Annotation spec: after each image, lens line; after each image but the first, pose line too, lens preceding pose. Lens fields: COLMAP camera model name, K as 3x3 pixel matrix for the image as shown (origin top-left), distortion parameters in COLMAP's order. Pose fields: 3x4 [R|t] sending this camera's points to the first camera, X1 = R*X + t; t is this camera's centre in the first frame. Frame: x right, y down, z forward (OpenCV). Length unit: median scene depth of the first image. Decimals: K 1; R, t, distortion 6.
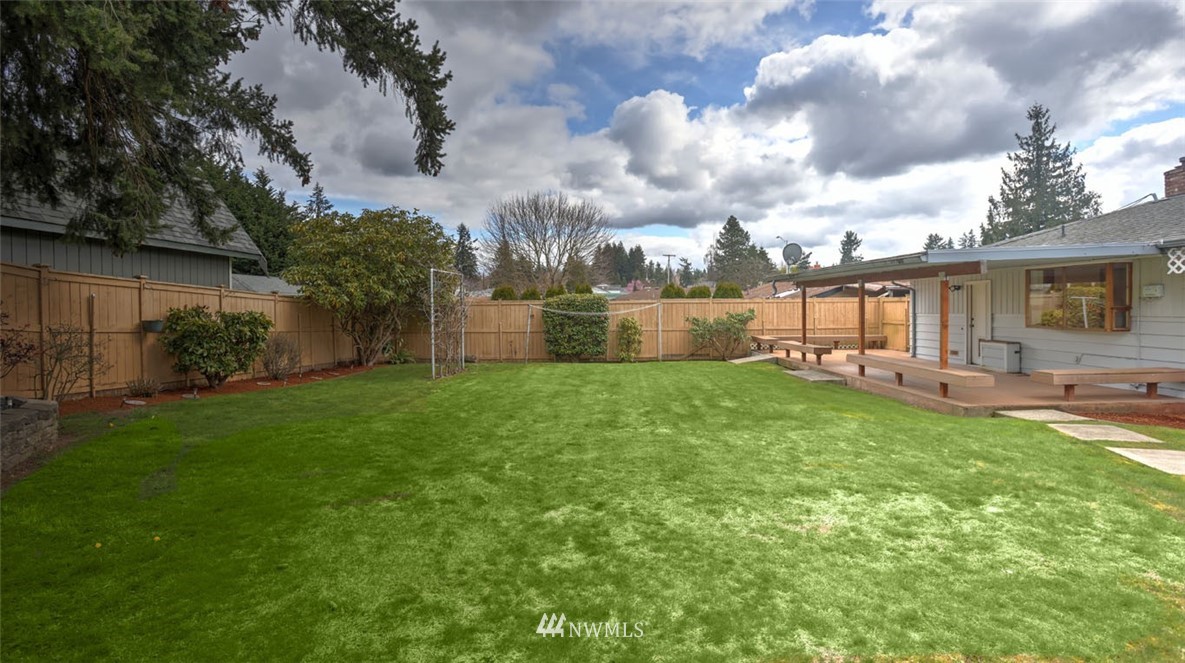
lens RADIAL K [[577.6, 0, 615.6], [0, 577.6, 318.8], [0, 0, 1]] dist [-0.039313, 0.018386]
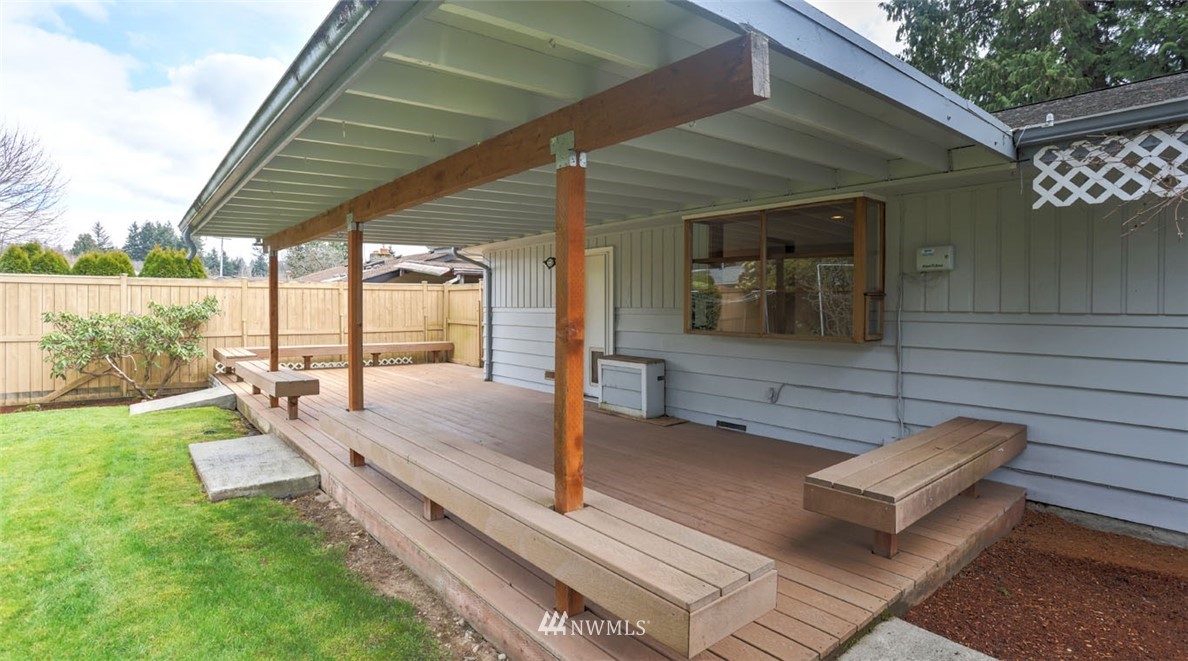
lens RADIAL K [[576.5, 0, 589.1], [0, 576.5, 319.8], [0, 0, 1]] dist [-0.047409, 0.003993]
pose [[0.801948, -0.005717, 0.597366, 0.207437], [0.001875, 0.999973, 0.007053, -0.000371], [-0.597391, -0.004536, 0.801938, 0.384408]]
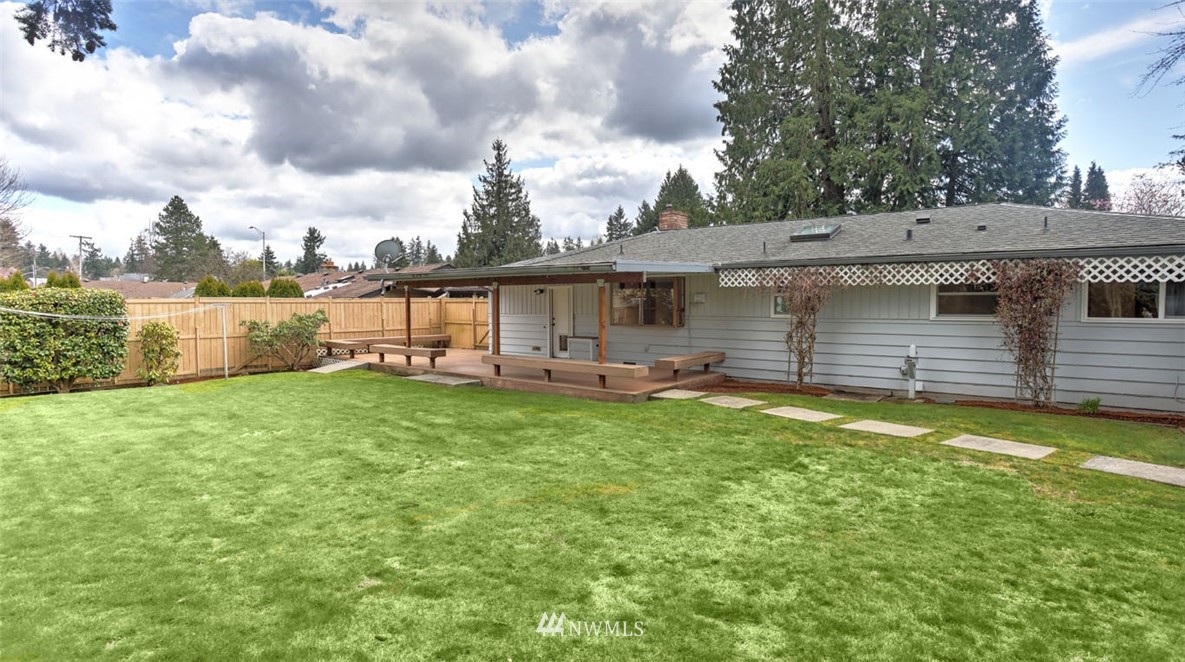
lens RADIAL K [[575.1, 0, 592.4], [0, 575.1, 337.3], [0, 0, 1]] dist [-0.047409, 0.003993]
pose [[0.648966, -0.038176, 0.759859, -0.157137], [0.011227, 0.999112, 0.040608, -0.006004], [-0.760735, -0.017822, 0.648818, 0.130349]]
